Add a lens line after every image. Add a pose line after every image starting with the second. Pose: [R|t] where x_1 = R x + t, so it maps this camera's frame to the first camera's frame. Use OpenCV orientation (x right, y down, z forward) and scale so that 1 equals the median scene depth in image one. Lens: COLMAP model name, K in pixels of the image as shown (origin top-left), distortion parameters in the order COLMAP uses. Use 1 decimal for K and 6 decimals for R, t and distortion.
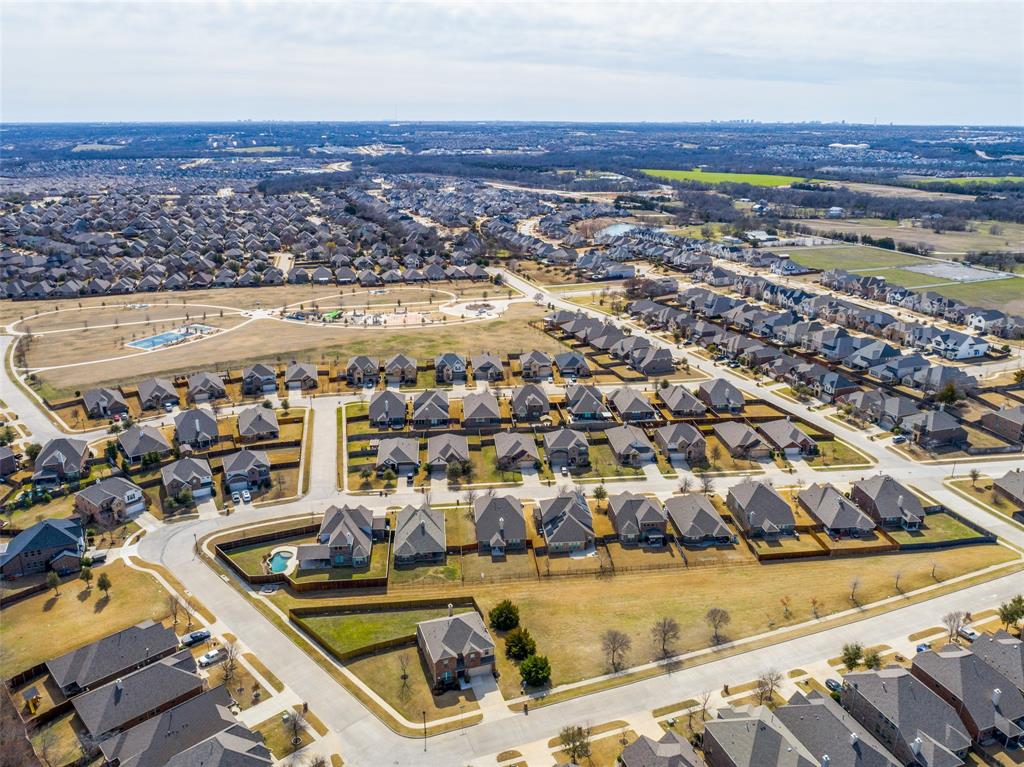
lens RADIAL K [[772.9, 0, 512.0], [0, 772.9, 383.5], [0, 0, 1]] dist [-0.007924, -0.002933]
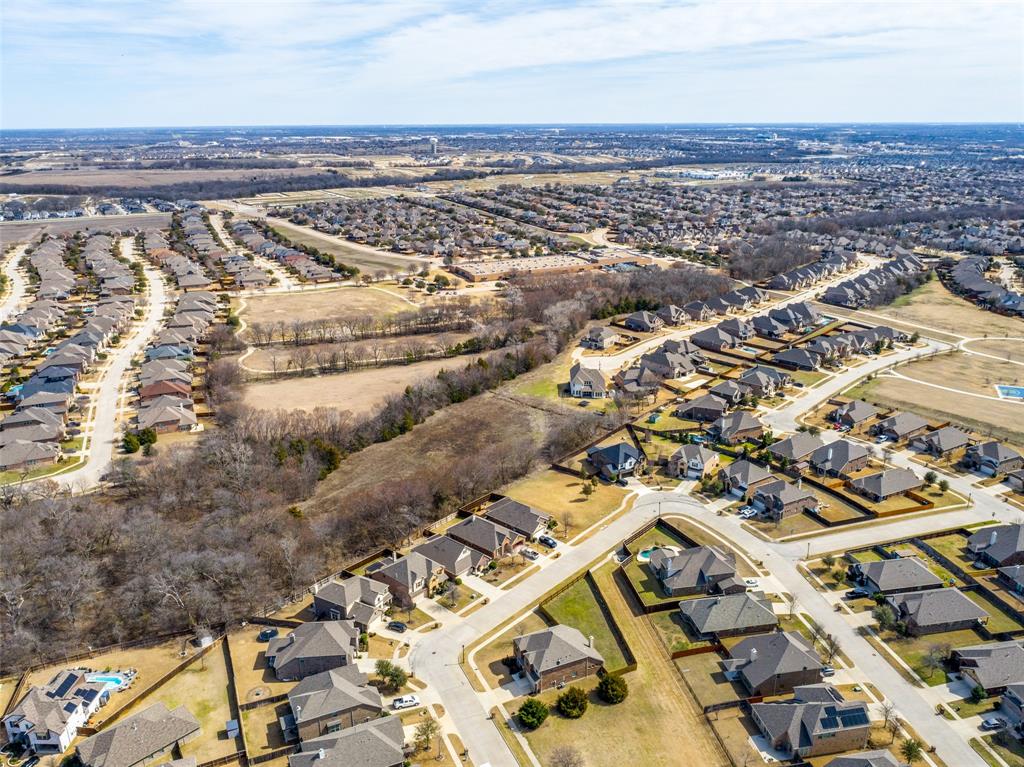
lens RADIAL K [[772.9, 0, 512.0], [0, 772.9, 383.5], [0, 0, 1]] dist [-0.007924, -0.002933]
pose [[0.084434, 0.315881, -0.945034, 0.748642], [-0.315595, 0.908071, 0.275329, -0.269360], [0.945130, 0.275001, 0.176363, 0.566259]]
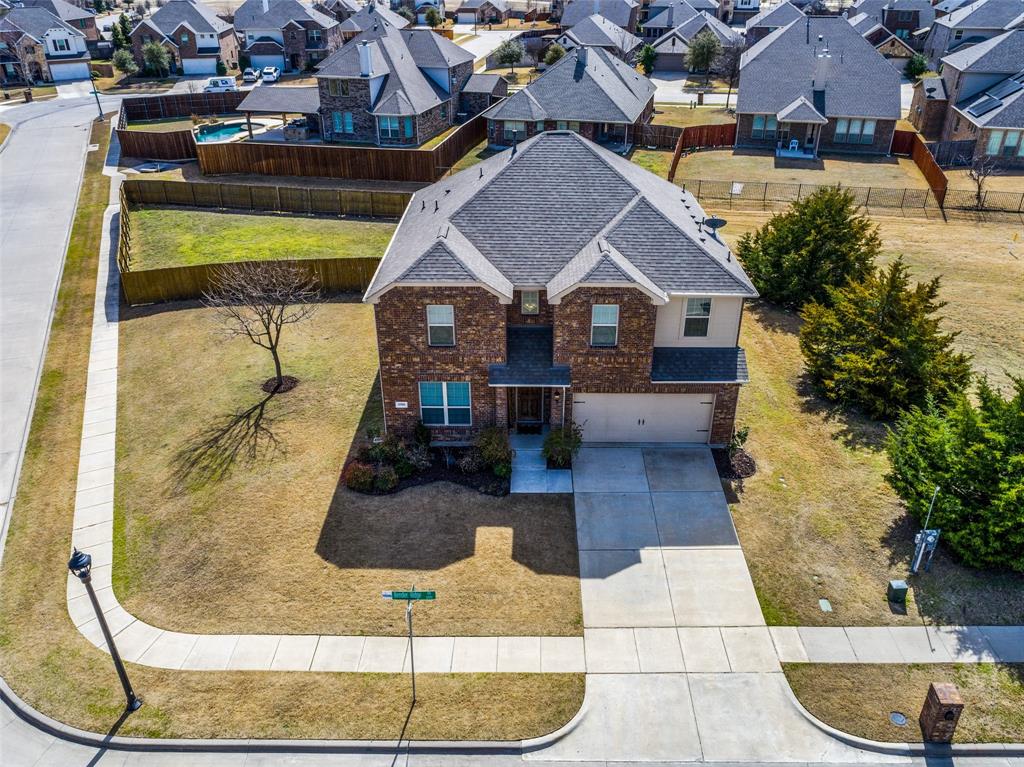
lens RADIAL K [[772.9, 0, 512.0], [0, 772.9, 383.5], [0, 0, 1]] dist [-0.007924, -0.002933]
pose [[0.934597, 0.162884, -0.316223, -0.013061], [-0.103908, 0.975236, 0.195238, 0.289485], [0.340193, -0.149611, 0.928378, 0.720439]]
